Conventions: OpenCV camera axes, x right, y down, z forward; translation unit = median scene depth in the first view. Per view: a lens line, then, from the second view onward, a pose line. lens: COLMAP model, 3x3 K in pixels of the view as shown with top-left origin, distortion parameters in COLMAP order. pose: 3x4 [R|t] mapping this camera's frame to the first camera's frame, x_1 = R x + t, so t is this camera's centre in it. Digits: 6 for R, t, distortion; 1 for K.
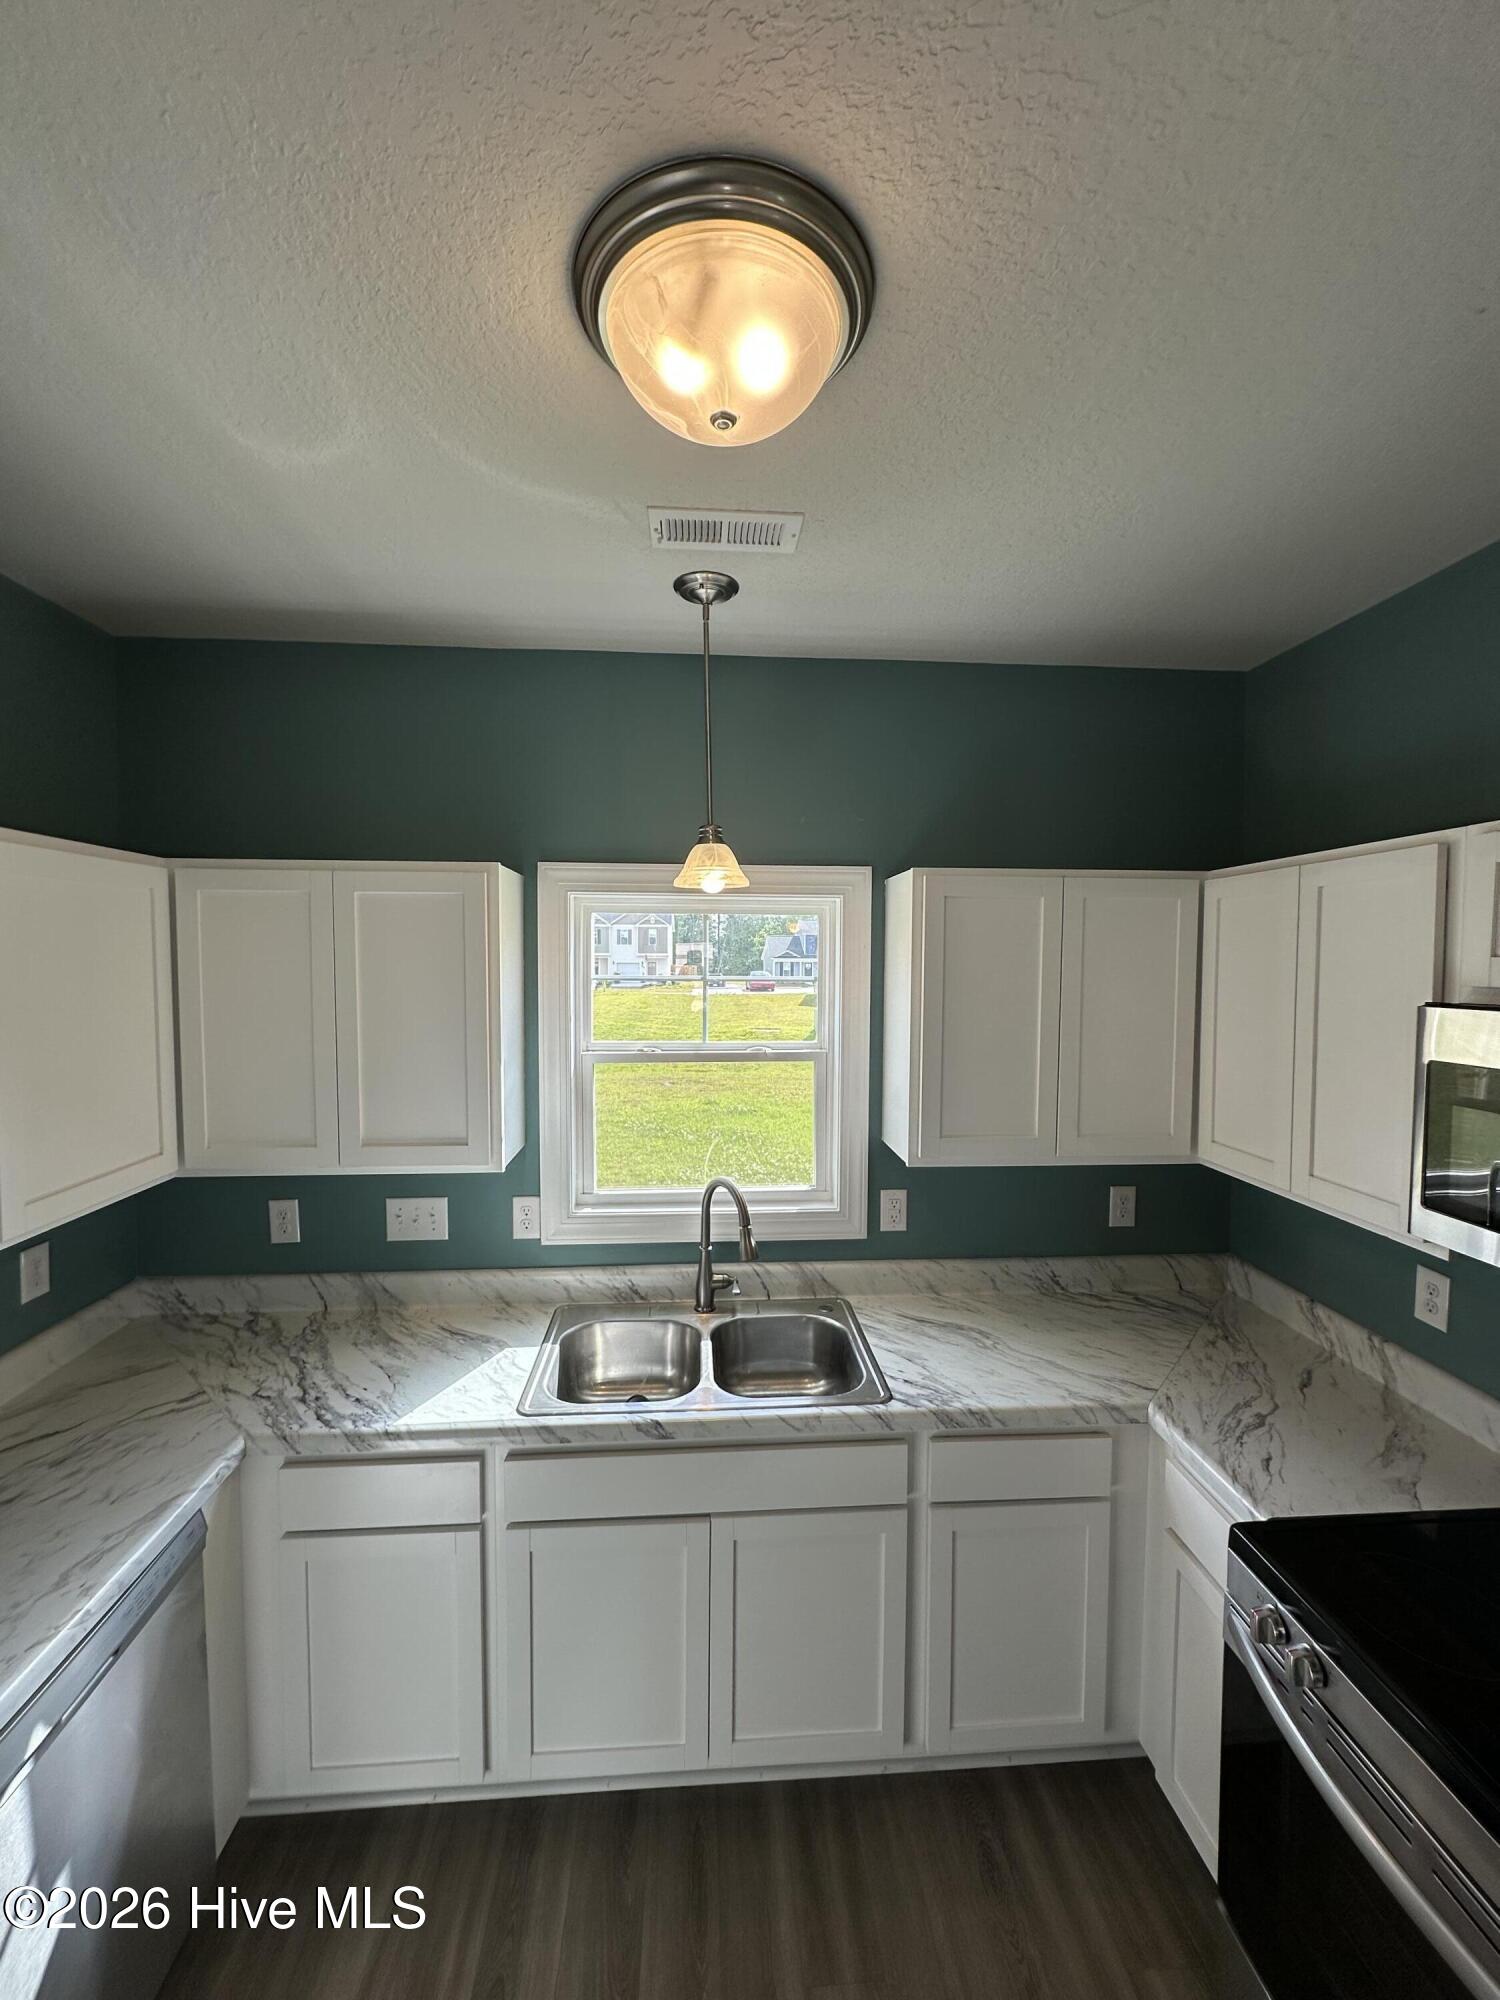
lens RADIAL K [[793.5, 0, 748.7], [0, 793.5, 999.7], [0, 0, 1]] dist [-0.002654, 0.000543]
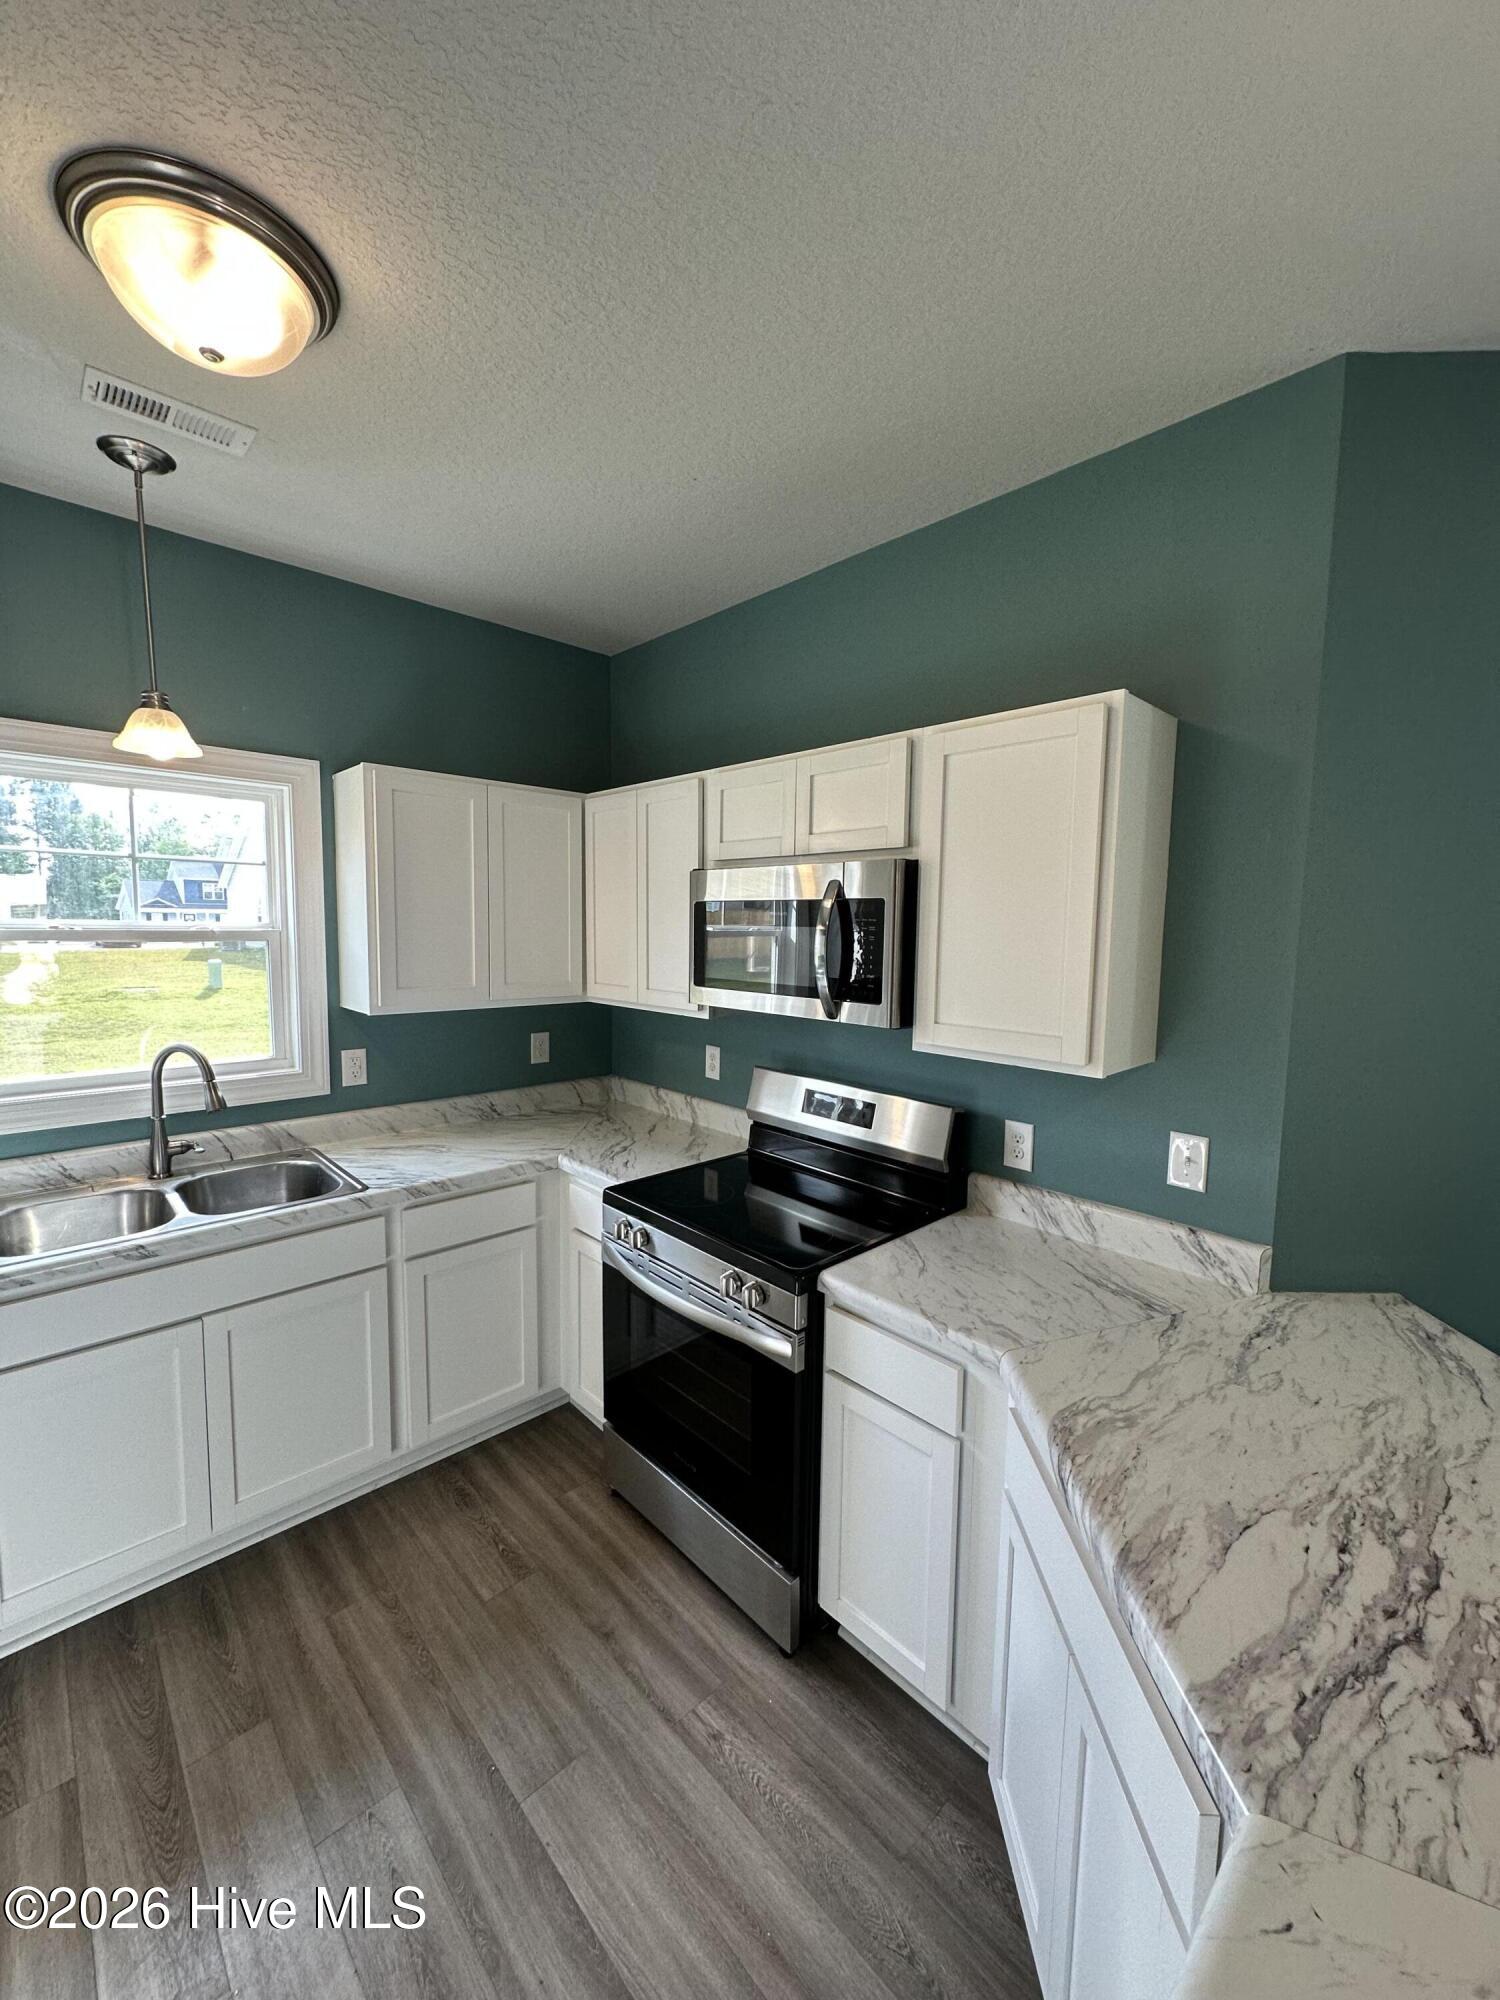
lens RADIAL K [[793.5, 0, 746.8], [0, 793.5, 999.6], [0, 0, 1]] dist [-0.002654, 0.000543]
pose [[0.772949, -0.052911, 0.632259, -0.123956], [0.018114, 0.997951, 0.061369, 0.131951], [-0.634210, -0.035982, 0.772323, -0.309252]]
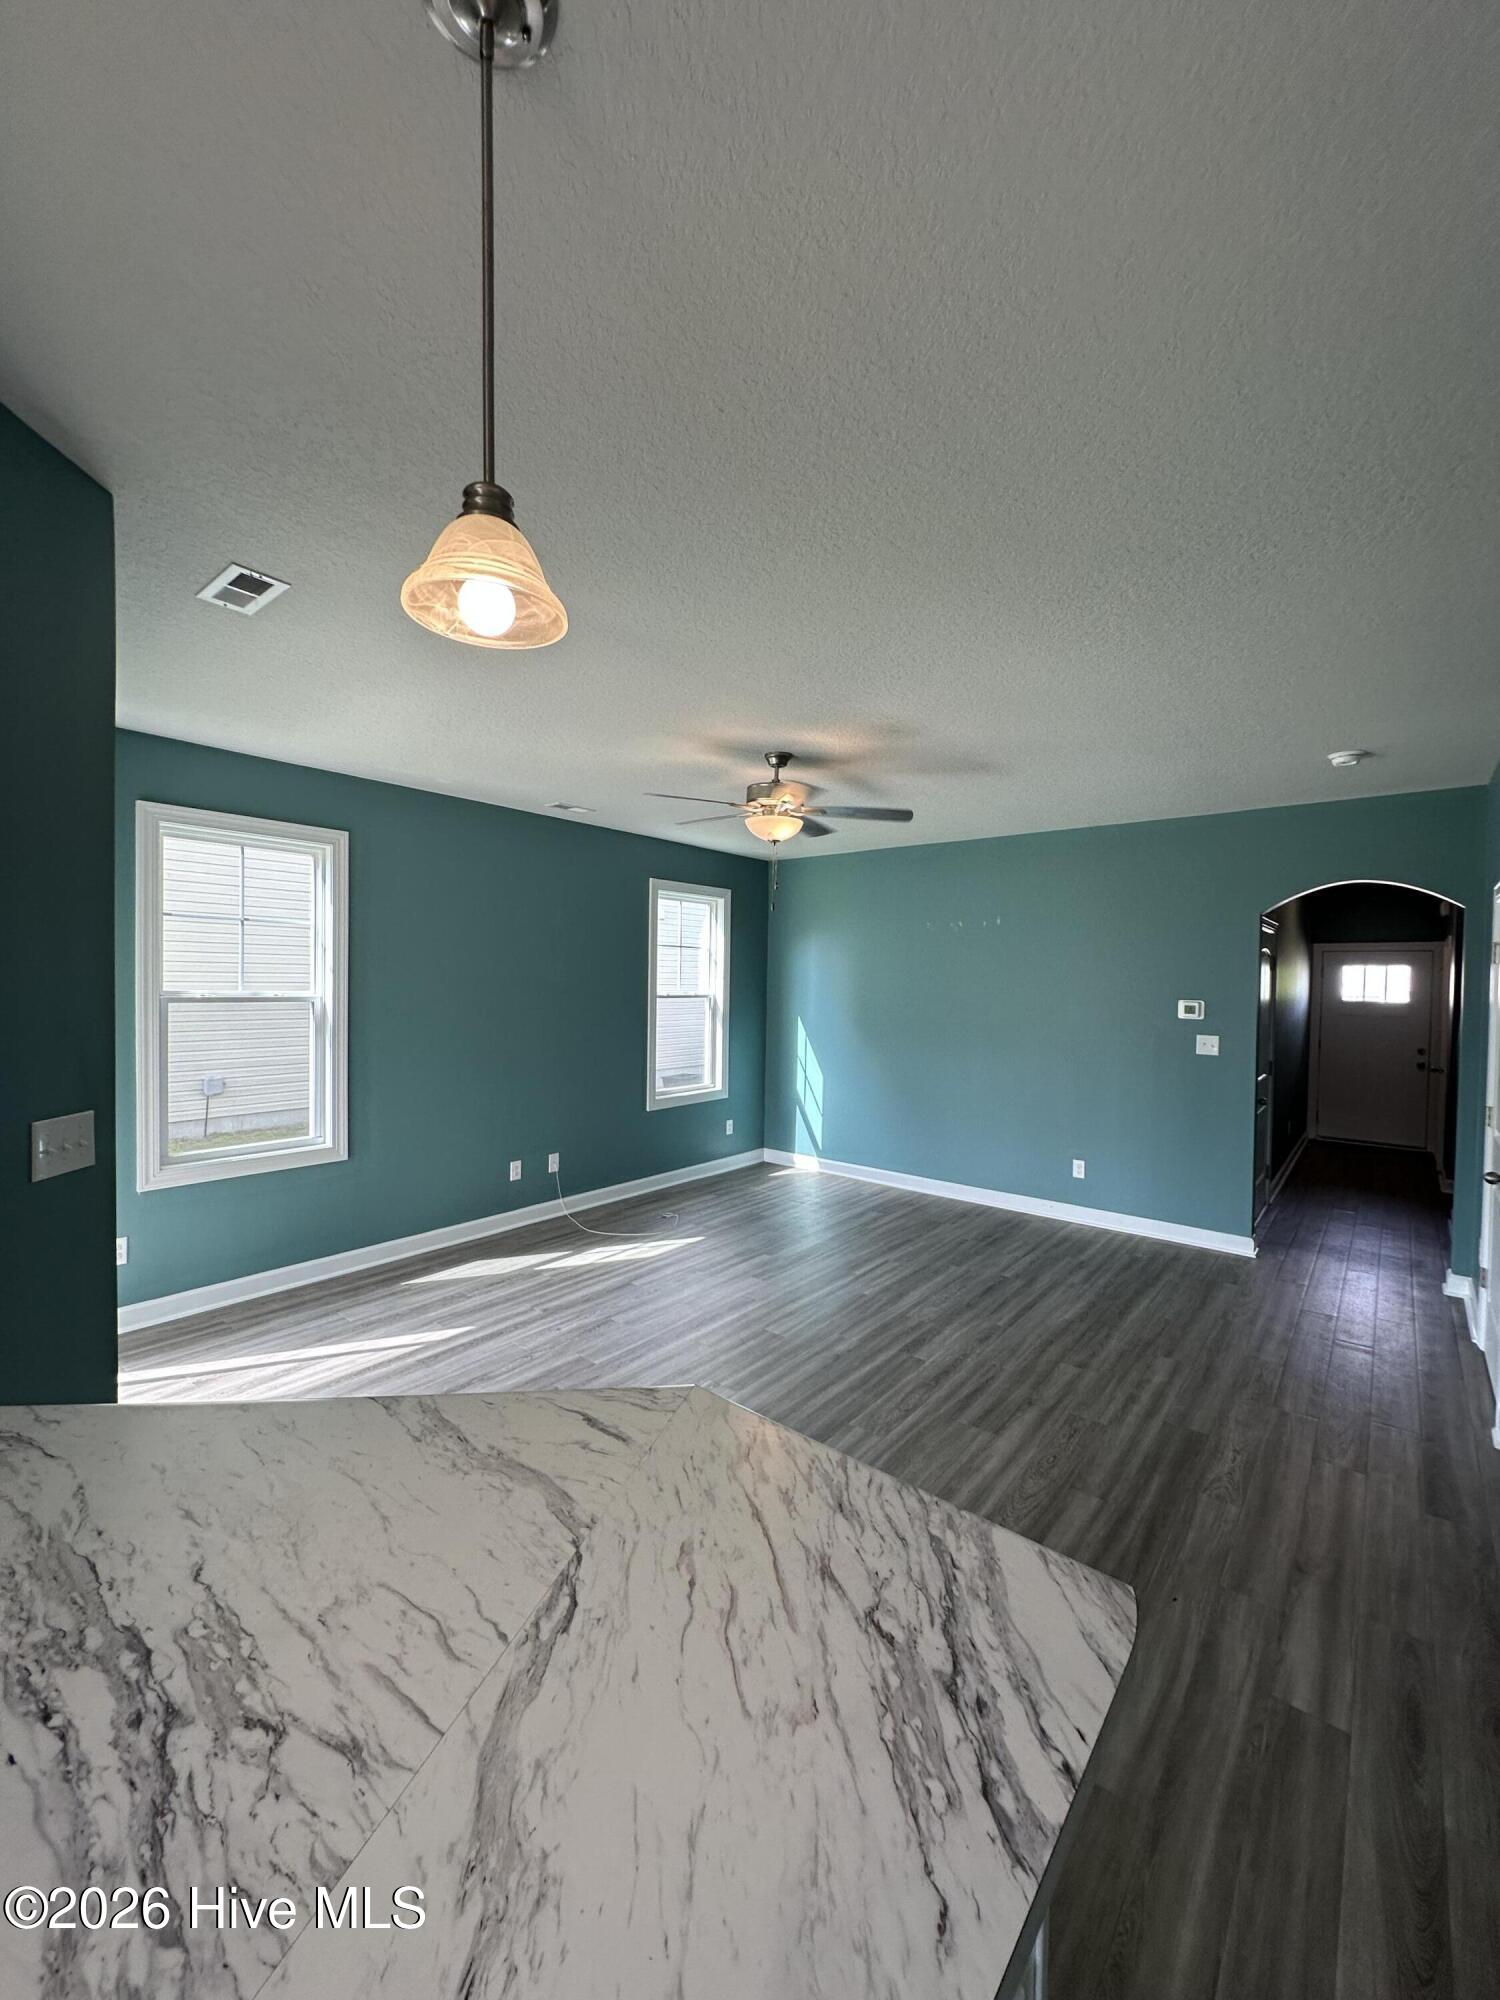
lens RADIAL K [[793.5, 0, 750.3], [0, 793.5, 996.4], [0, 0, 1]] dist [-0.002654, 0.000543]
pose [[-0.729061, -0.029502, 0.683813, -0.060531], [0.017485, 0.997942, 0.061697, 0.130349], [-0.684226, 0.056937, -0.727044, -0.141311]]
